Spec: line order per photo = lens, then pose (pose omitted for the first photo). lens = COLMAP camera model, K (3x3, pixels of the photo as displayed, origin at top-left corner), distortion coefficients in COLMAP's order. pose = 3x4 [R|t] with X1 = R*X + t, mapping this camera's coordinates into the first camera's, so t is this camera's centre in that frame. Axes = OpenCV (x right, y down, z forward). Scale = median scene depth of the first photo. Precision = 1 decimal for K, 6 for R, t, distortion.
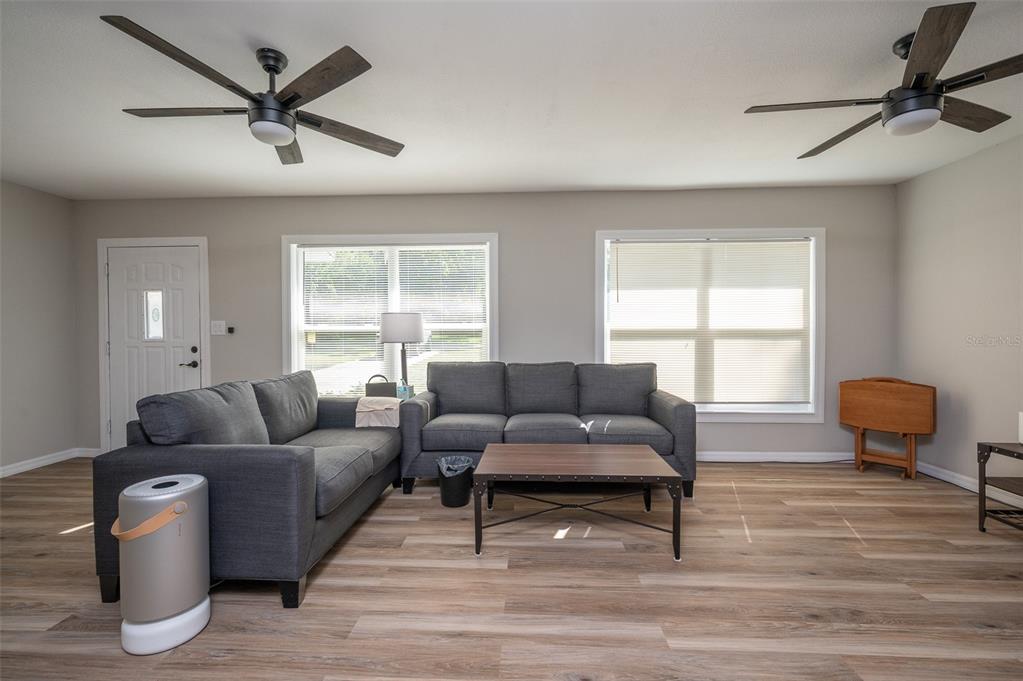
lens RADIAL K [[450.8, 0, 510.9], [0, 450.8, 335.6], [0, 0, 1]] dist [0.002538, 0.000312]
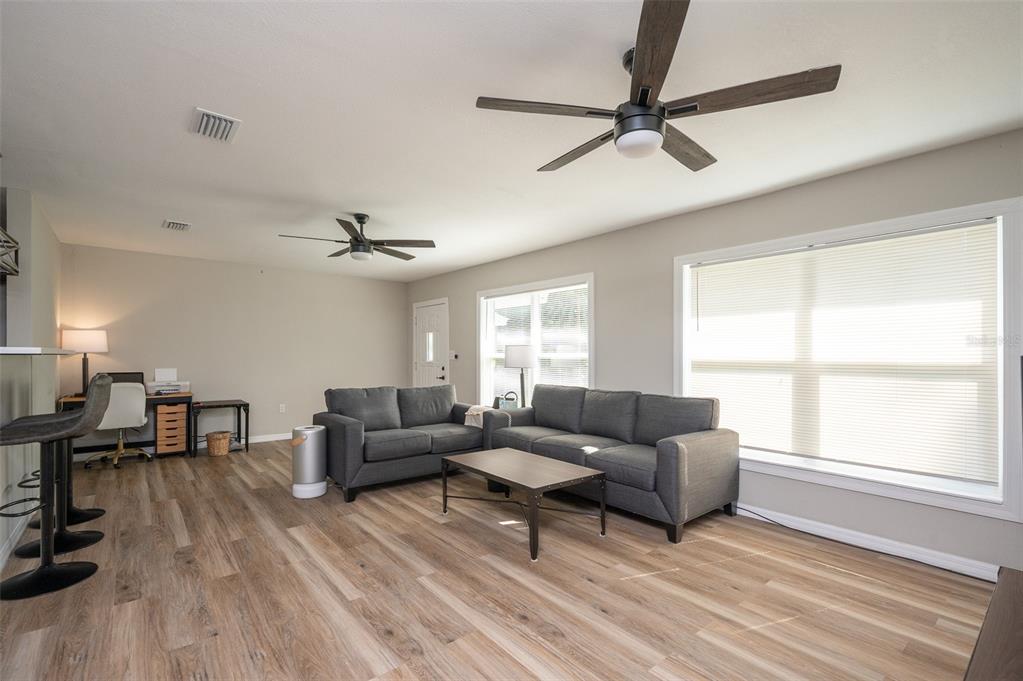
lens RADIAL K [[464.2, 0, 510.9], [0, 464.2, 353.2], [0, 0, 1]] dist [0.000618, 0.000110]
pose [[0.668945, 0.004744, -0.743297, 0.695345], [-0.012990, 0.999902, -0.005309, -0.018351], [0.743199, 0.013207, 0.668940, 0.082734]]
